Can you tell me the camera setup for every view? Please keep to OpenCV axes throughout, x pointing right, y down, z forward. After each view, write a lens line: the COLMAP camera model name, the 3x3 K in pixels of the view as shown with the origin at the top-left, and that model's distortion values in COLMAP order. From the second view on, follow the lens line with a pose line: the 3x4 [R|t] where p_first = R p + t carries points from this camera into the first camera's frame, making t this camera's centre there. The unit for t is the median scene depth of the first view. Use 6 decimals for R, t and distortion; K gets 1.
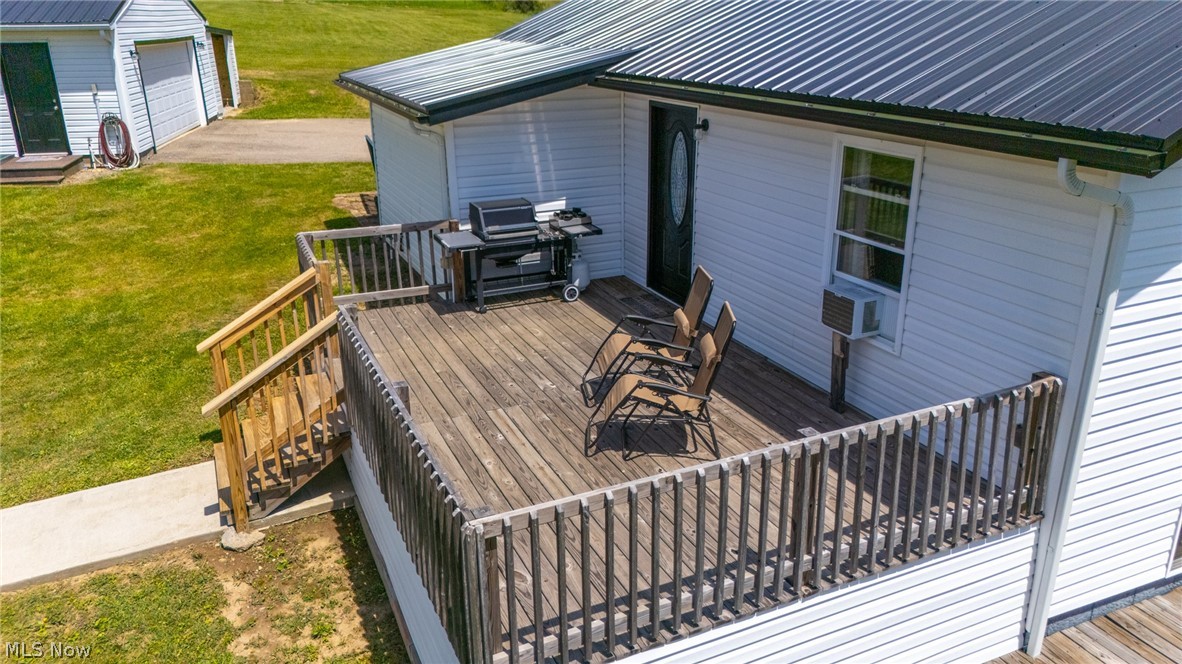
lens RADIAL K [[854.8, 0, 590.1], [0, 854.8, 329.9], [0, 0, 1]] dist [0.055734, -0.036873]
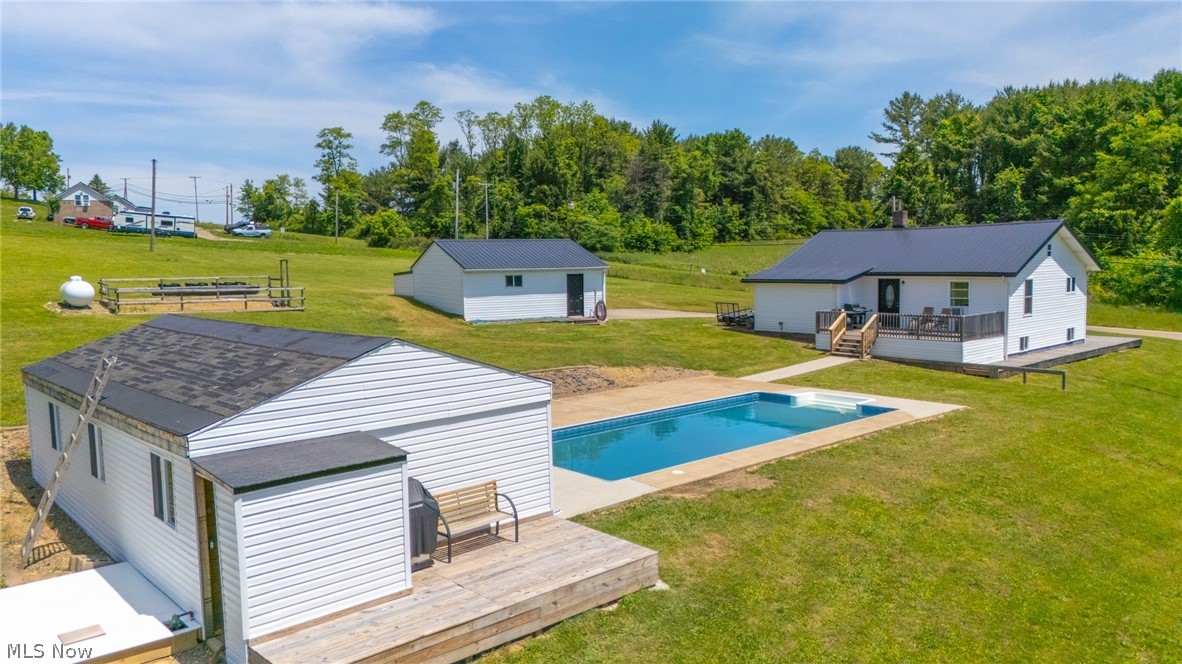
lens RADIAL K [[854.8, 0, 592.4], [0, 854.8, 334.1], [0, 0, 1]] dist [0.055734, -0.036873]
pose [[0.947401, -0.033617, 0.318277, -1.374831], [0.116497, 0.962469, -0.245115, 0.448945], [-0.298092, 0.269300, 0.915761, -1.226526]]
